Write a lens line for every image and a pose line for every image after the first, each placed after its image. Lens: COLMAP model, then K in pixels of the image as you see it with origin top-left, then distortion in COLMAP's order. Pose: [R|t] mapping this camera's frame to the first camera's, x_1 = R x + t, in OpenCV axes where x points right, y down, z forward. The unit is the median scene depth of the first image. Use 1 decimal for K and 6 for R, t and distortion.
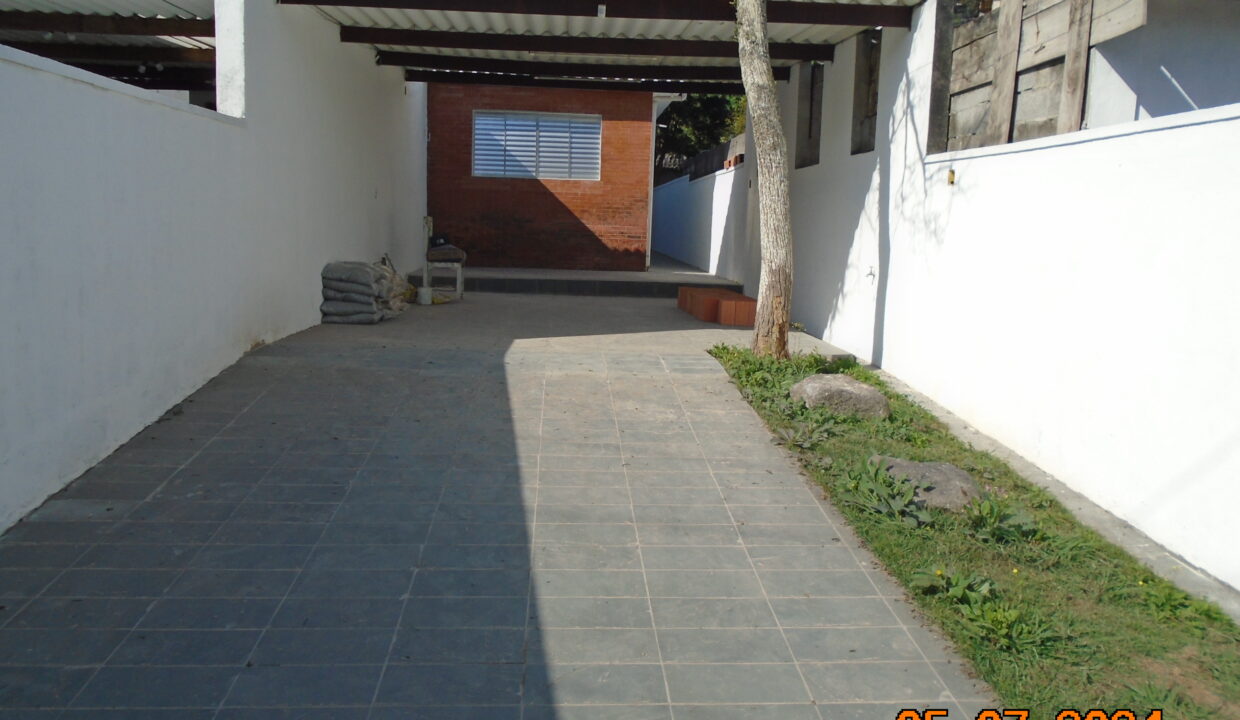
lens RADIAL K [[954.1, 0, 620.0], [0, 954.1, 360.0], [0, 0, 1]] dist [-0.009124, -0.001905]
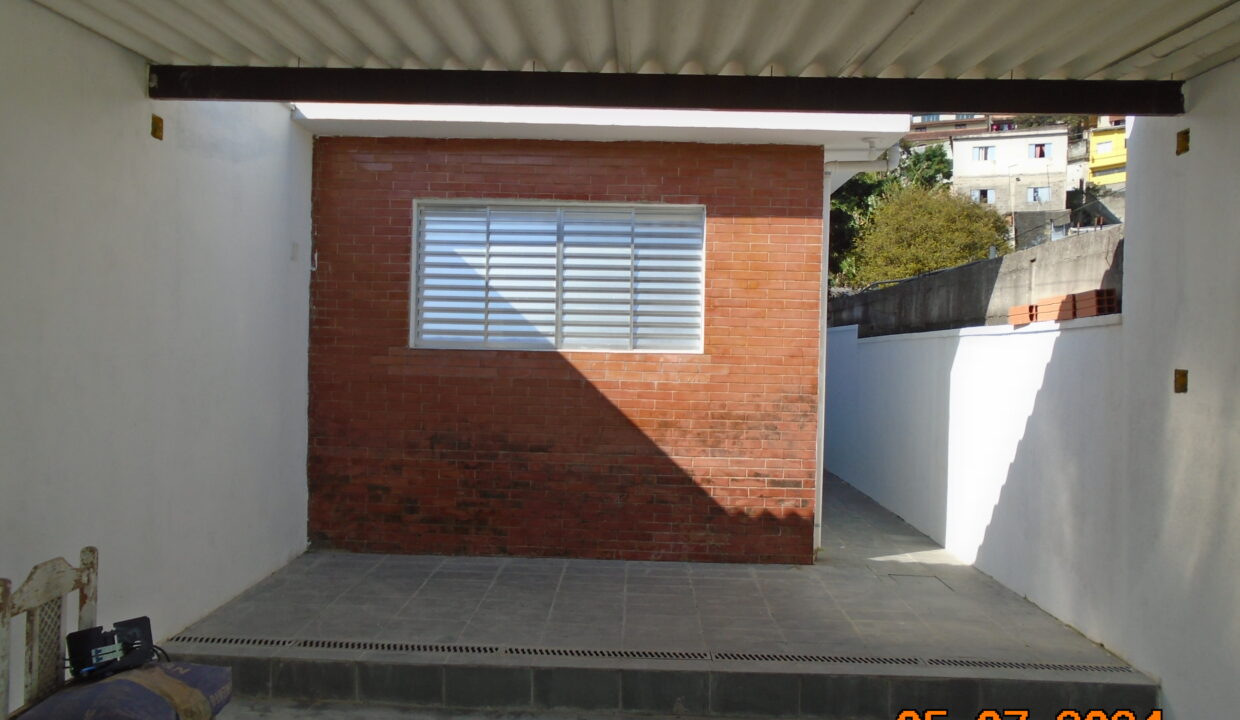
lens RADIAL K [[954.1, 0, 620.0], [0, 954.1, 360.0], [0, 0, 1]] dist [-0.009124, -0.001905]
pose [[0.997706, -0.010400, -0.066886, -0.029672], [0.001529, 0.991338, -0.131329, -0.128628], [0.067673, 0.130926, 0.989080, 0.570814]]
